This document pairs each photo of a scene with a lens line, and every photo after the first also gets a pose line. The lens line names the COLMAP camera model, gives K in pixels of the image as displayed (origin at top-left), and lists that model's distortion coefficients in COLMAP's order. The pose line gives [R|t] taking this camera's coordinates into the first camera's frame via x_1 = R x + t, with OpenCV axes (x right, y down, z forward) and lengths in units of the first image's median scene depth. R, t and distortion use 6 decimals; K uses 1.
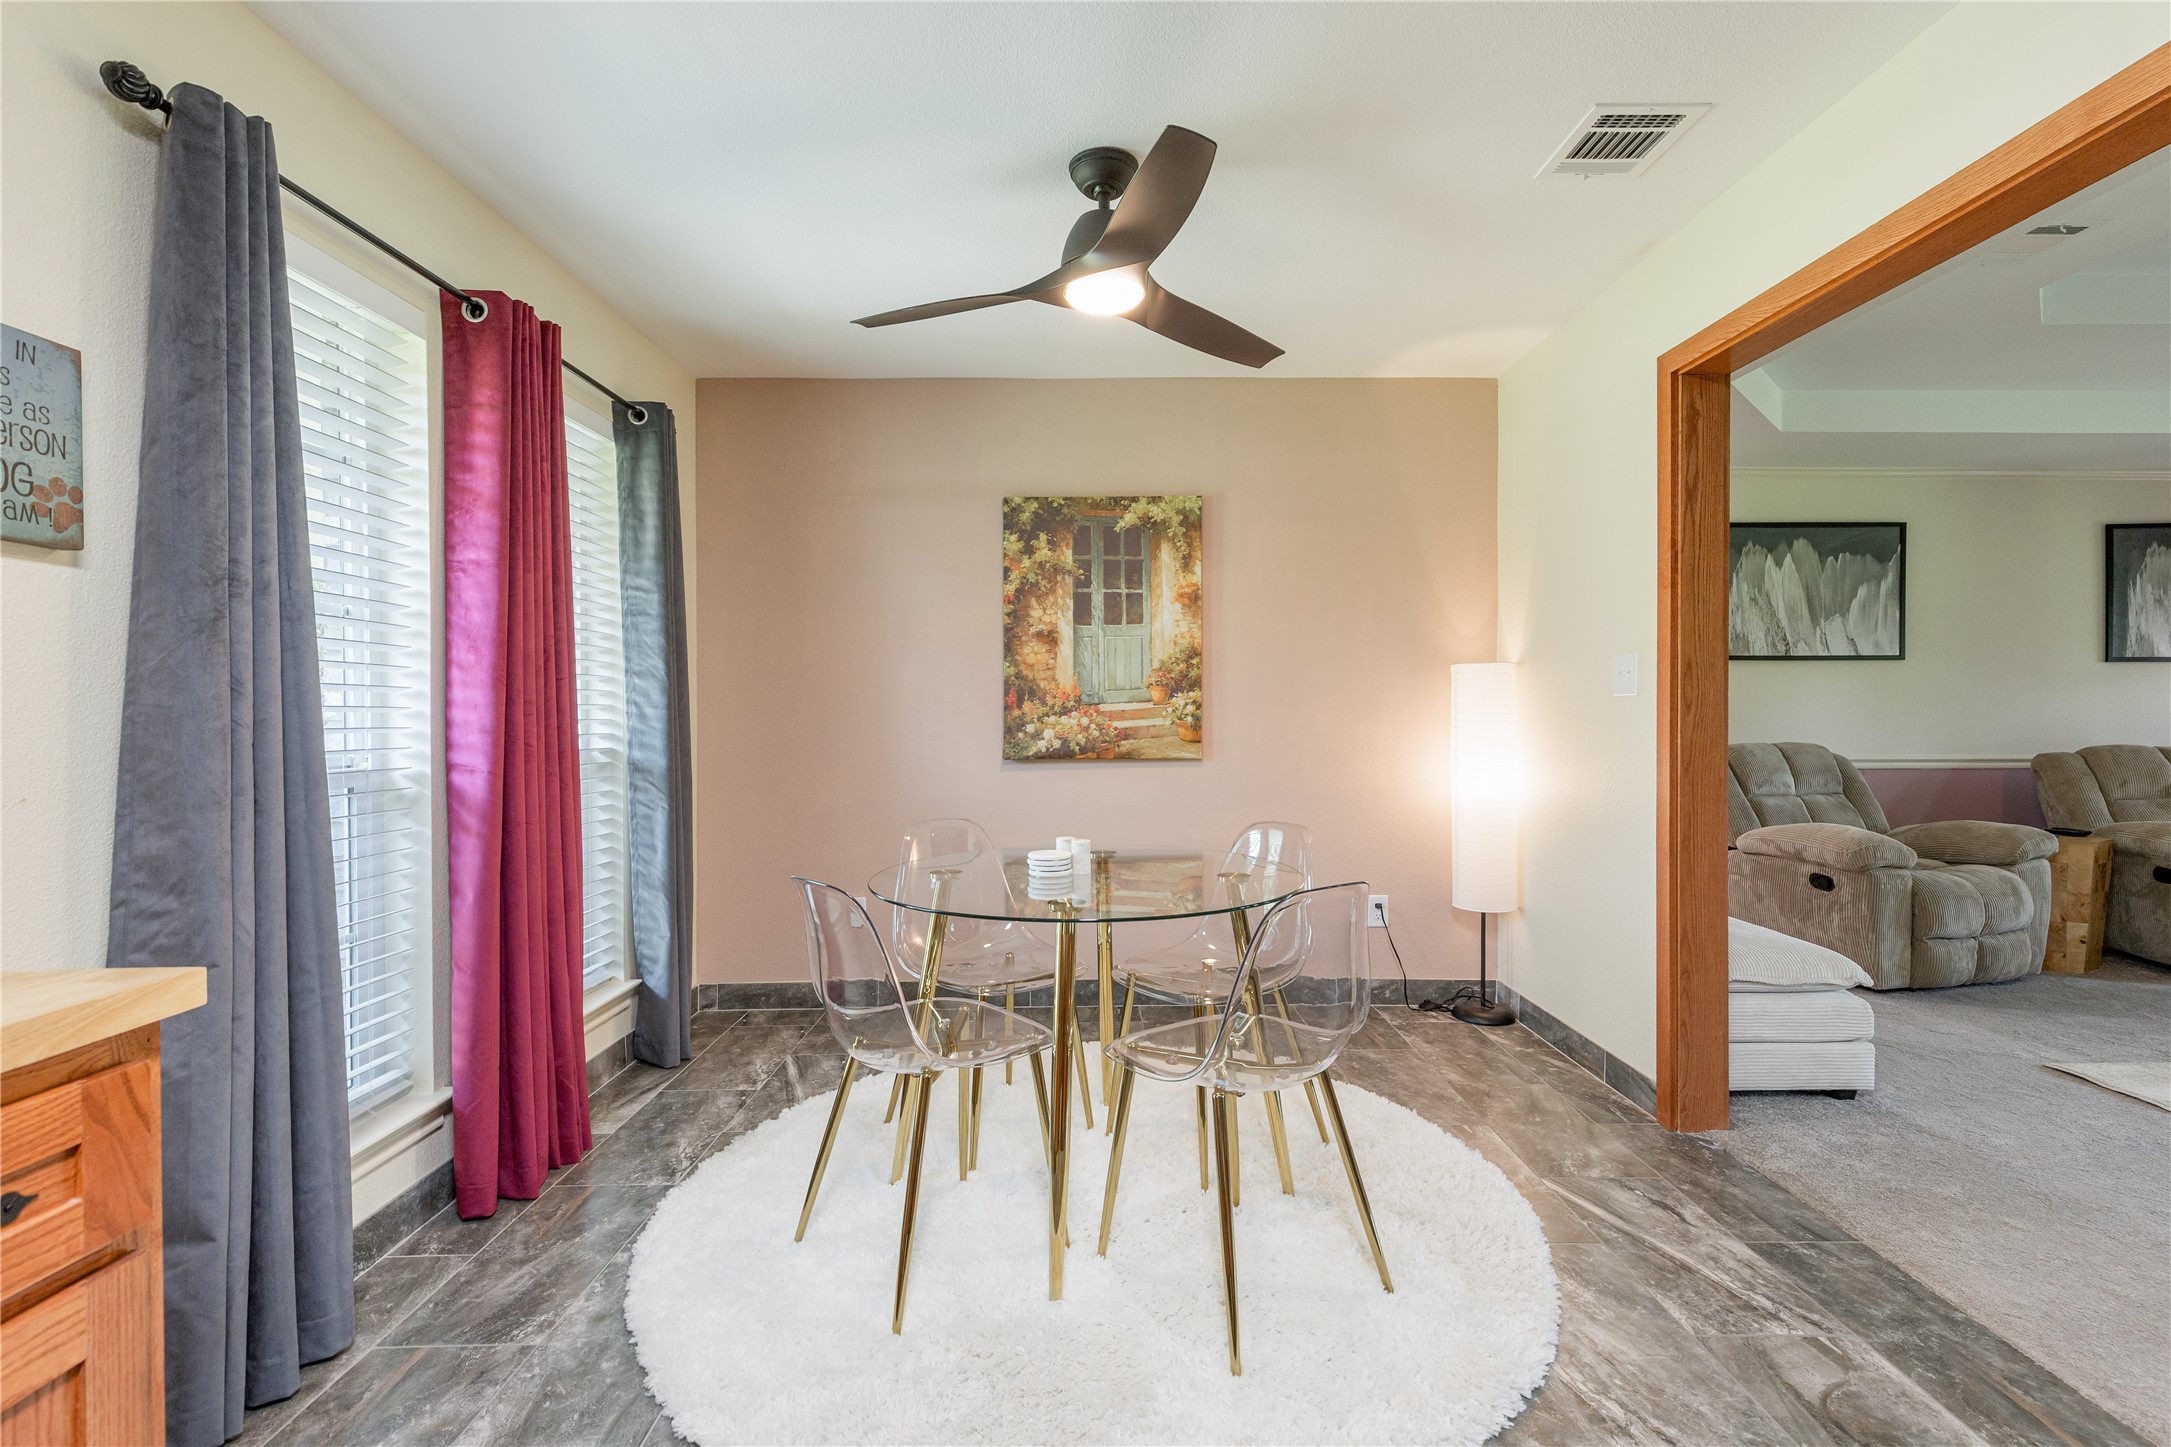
lens RADIAL K [[985.3, 0, 1091.7], [0, 985.3, 718.1], [0, 0, 1]] dist [0.009942, -0.002179]
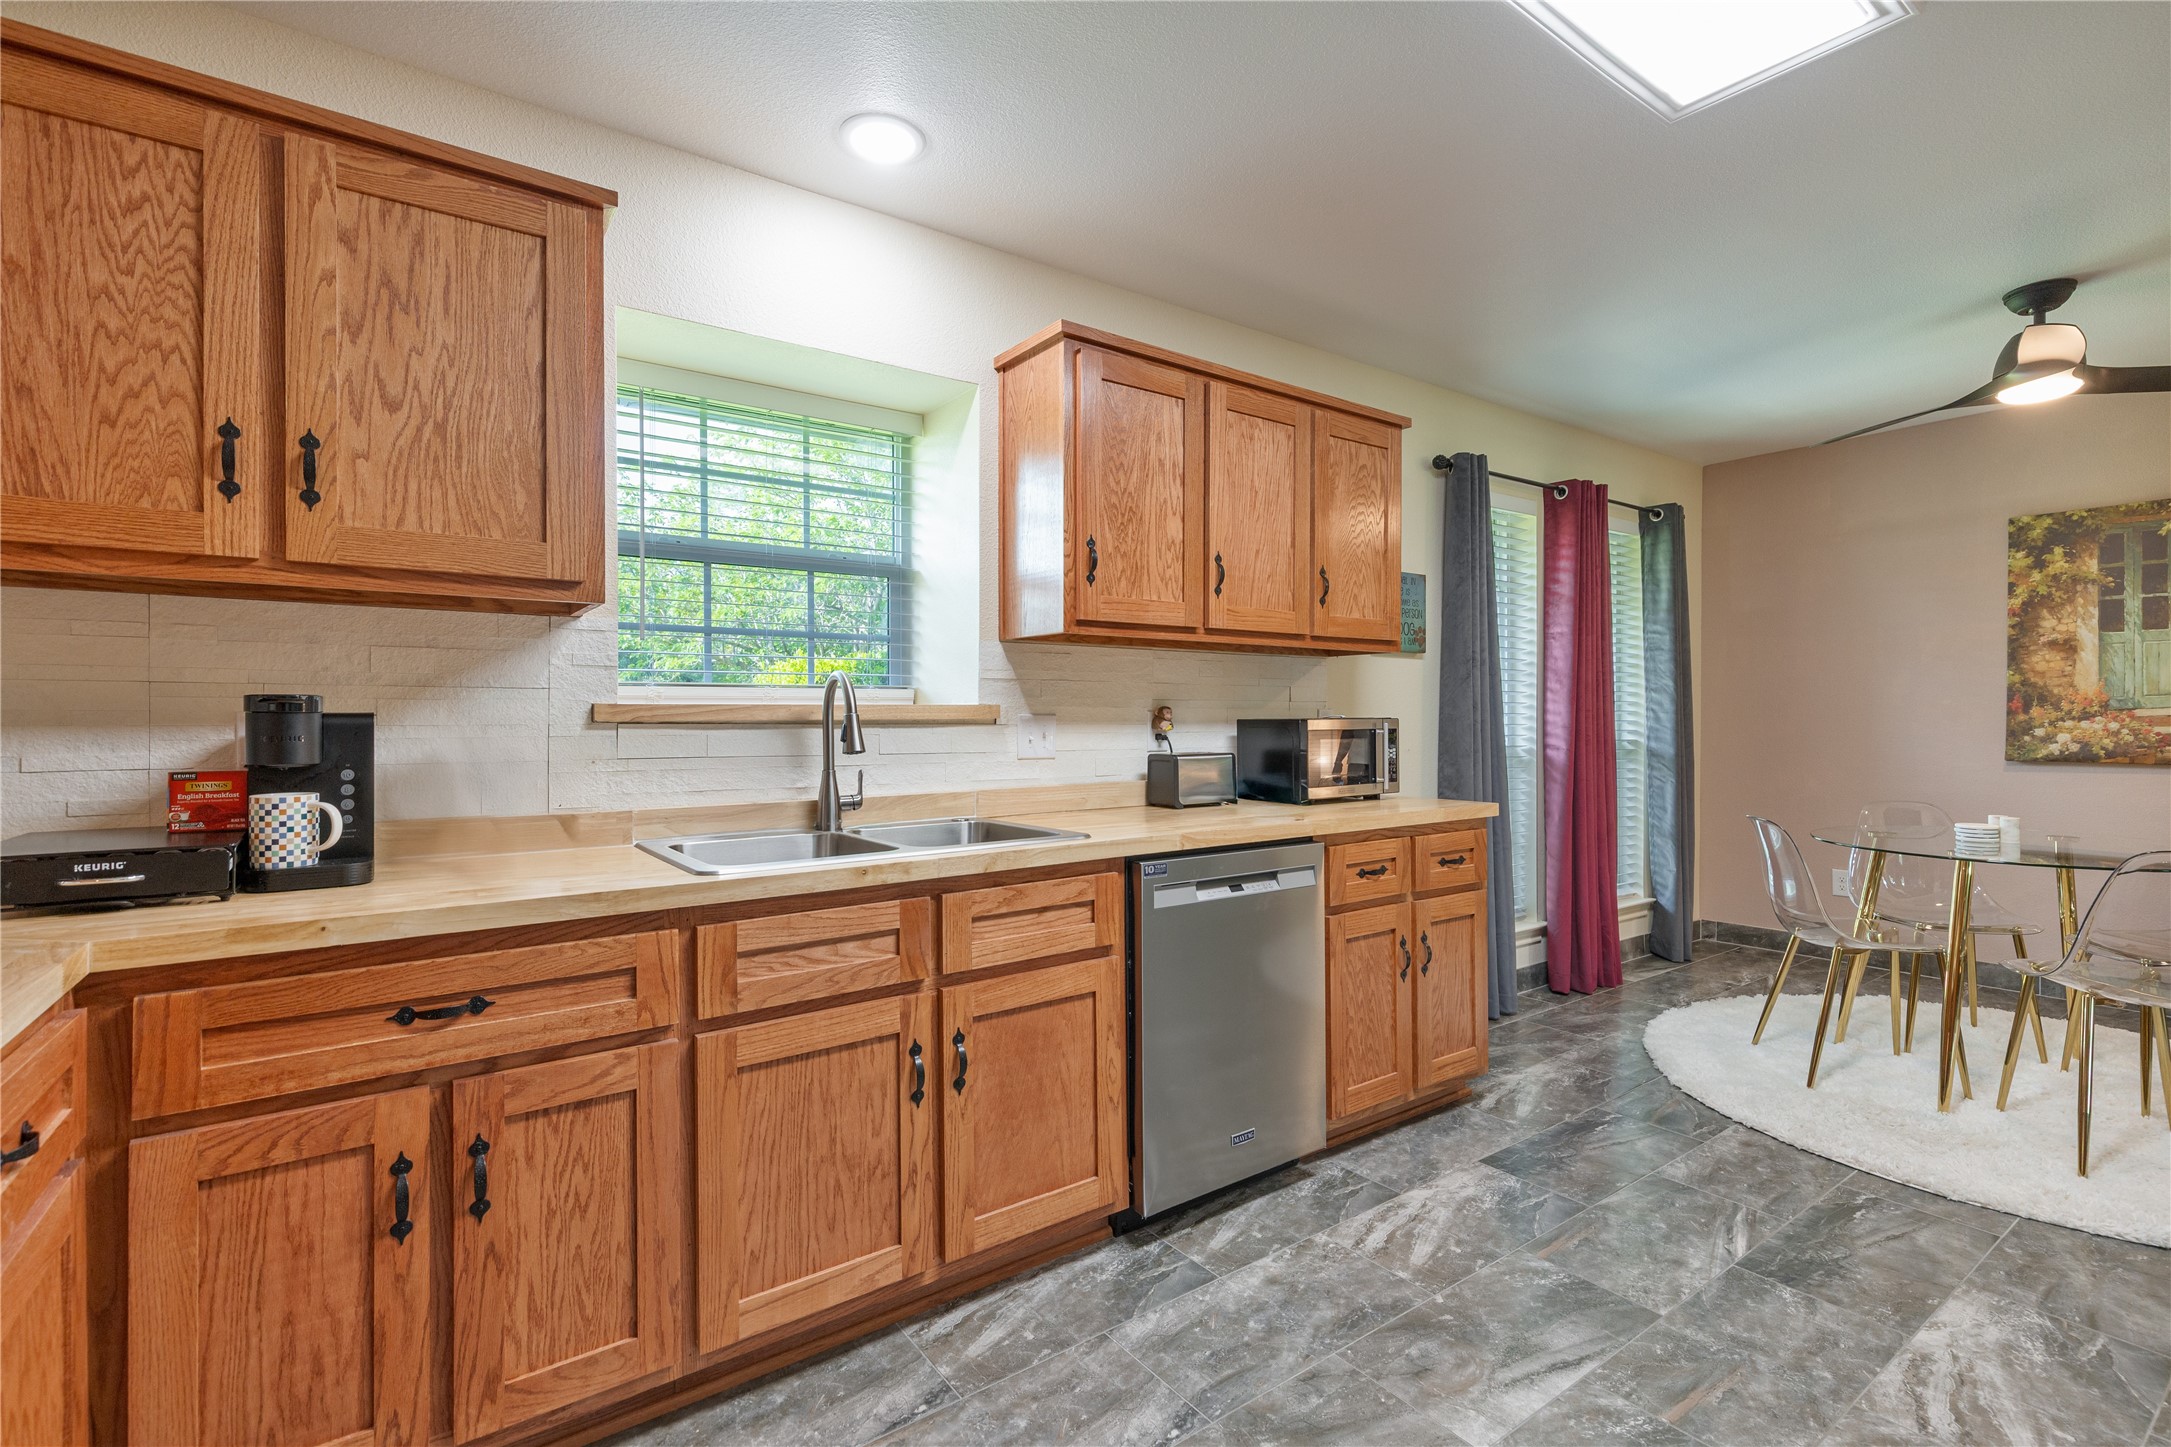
lens RADIAL K [[985.3, 0, 1098.0], [0, 985.3, 719.3], [0, 0, 1]] dist [0.009942, -0.002179]
pose [[0.583612, 0.006024, -0.812010, 0.221954], [-0.006177, 0.999976, 0.002979, -0.000336], [0.812009, 0.003277, 0.583636, -0.468098]]
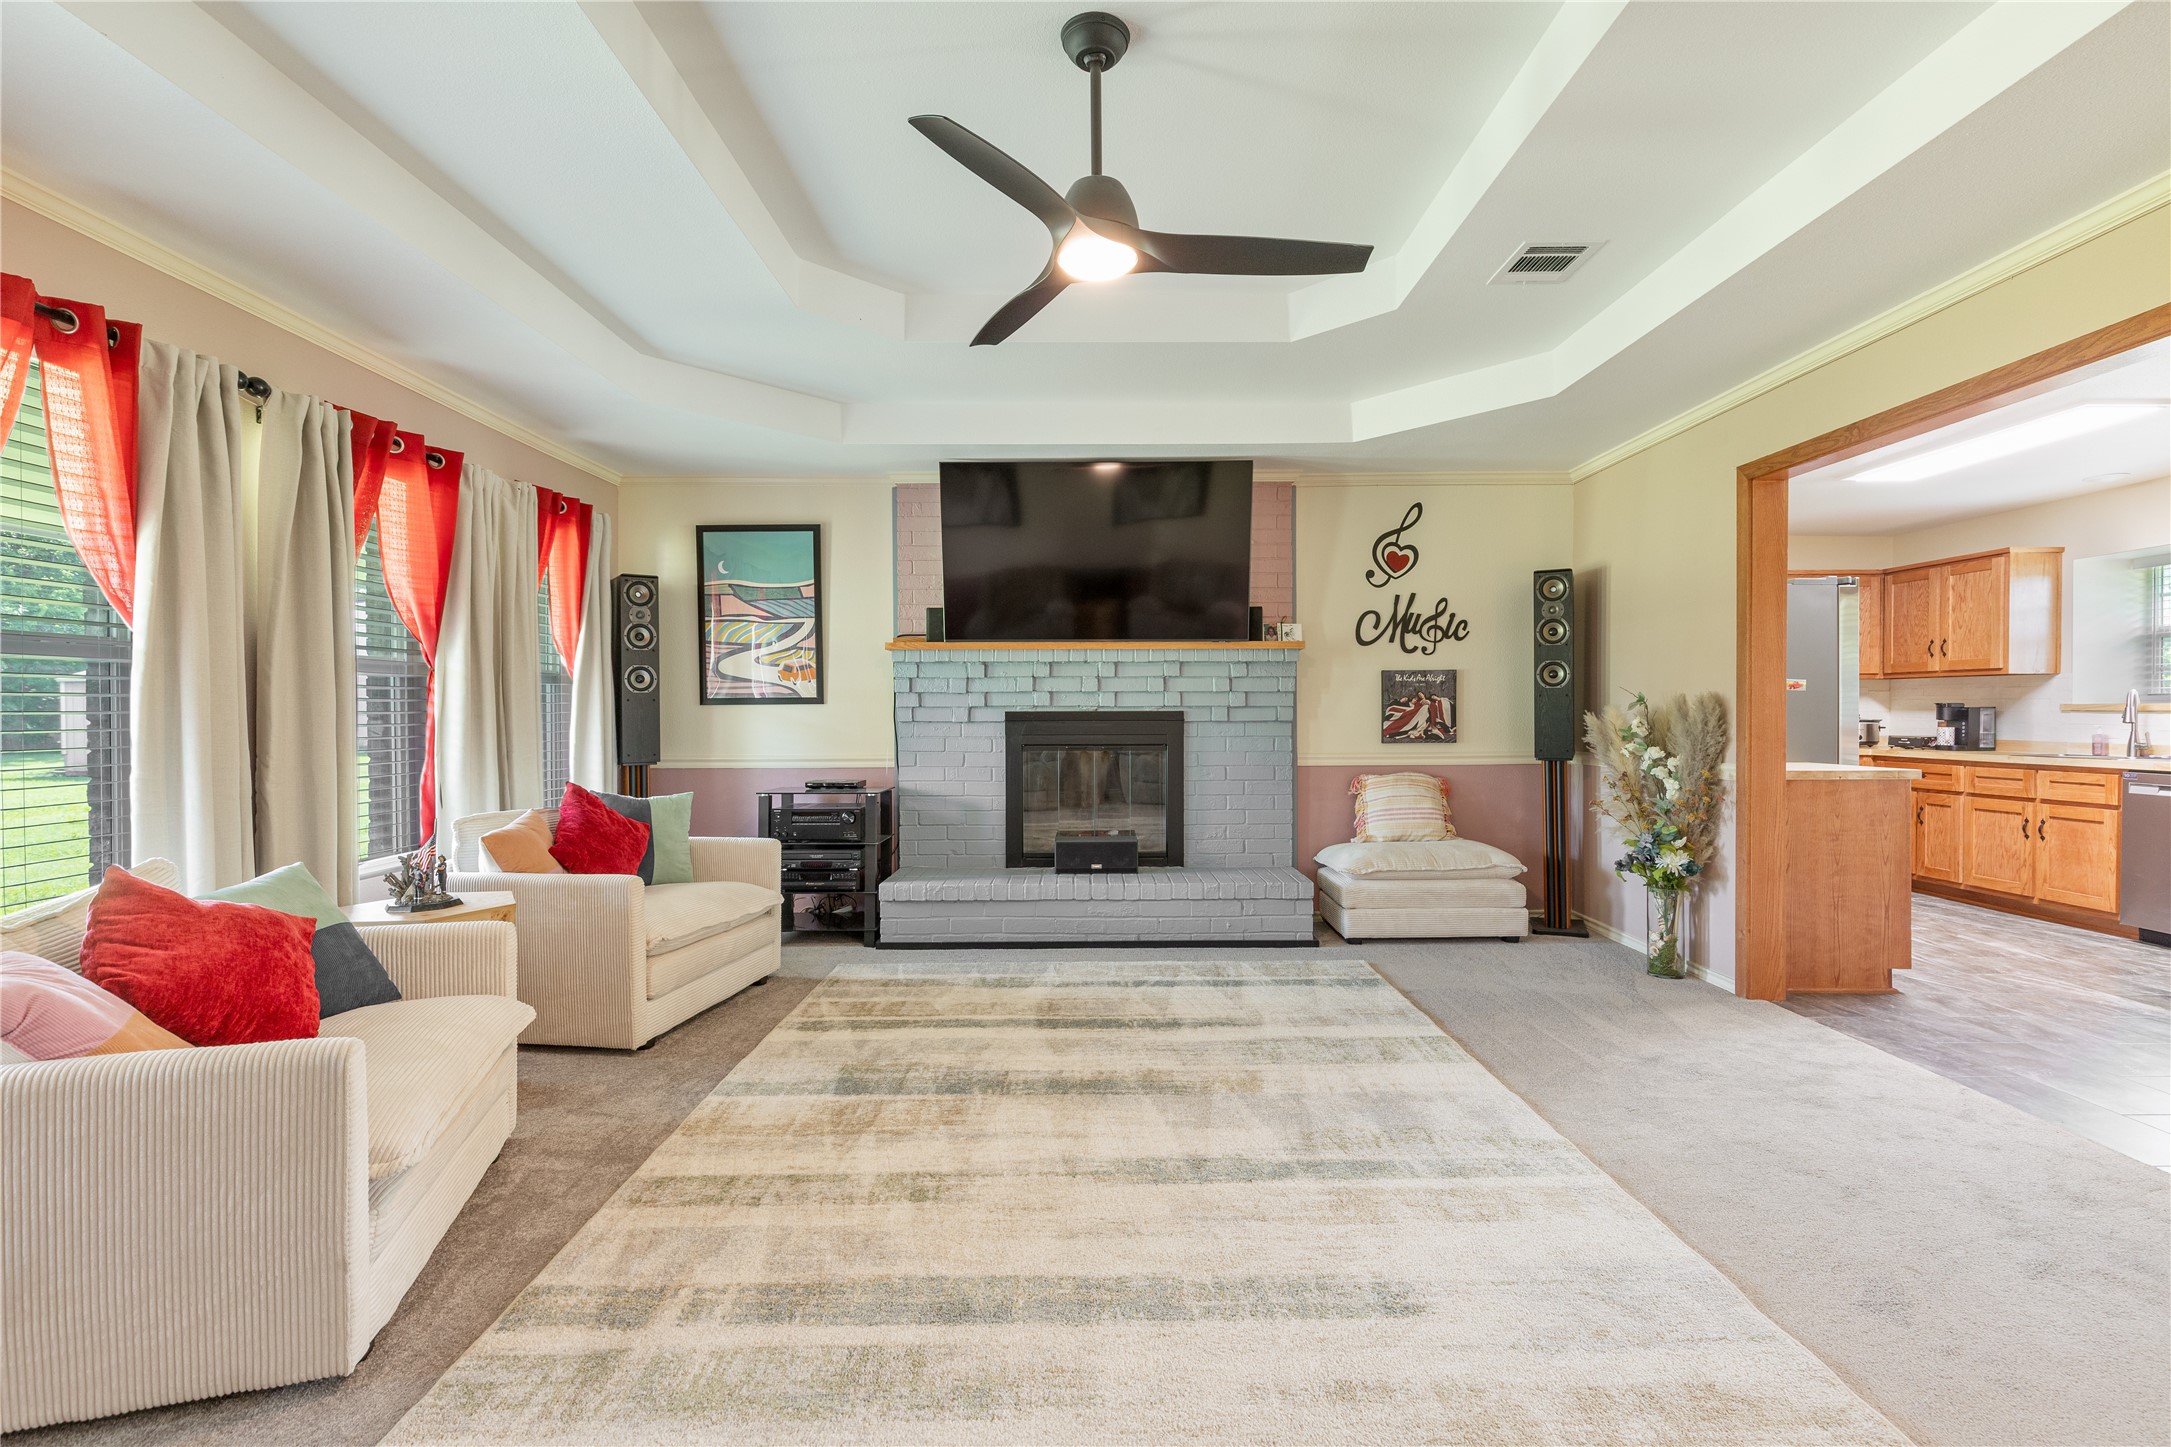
lens RADIAL K [[985.3, 0, 1093.2], [0, 985.3, 717.7], [0, 0, 1]] dist [0.009942, -0.002179]
pose [[-0.999997, 0.001319, 0.001810, 1.172333], [0.001346, 0.999887, 0.014995, -0.009717], [-0.001790, 0.014998, -0.999886, 1.256018]]
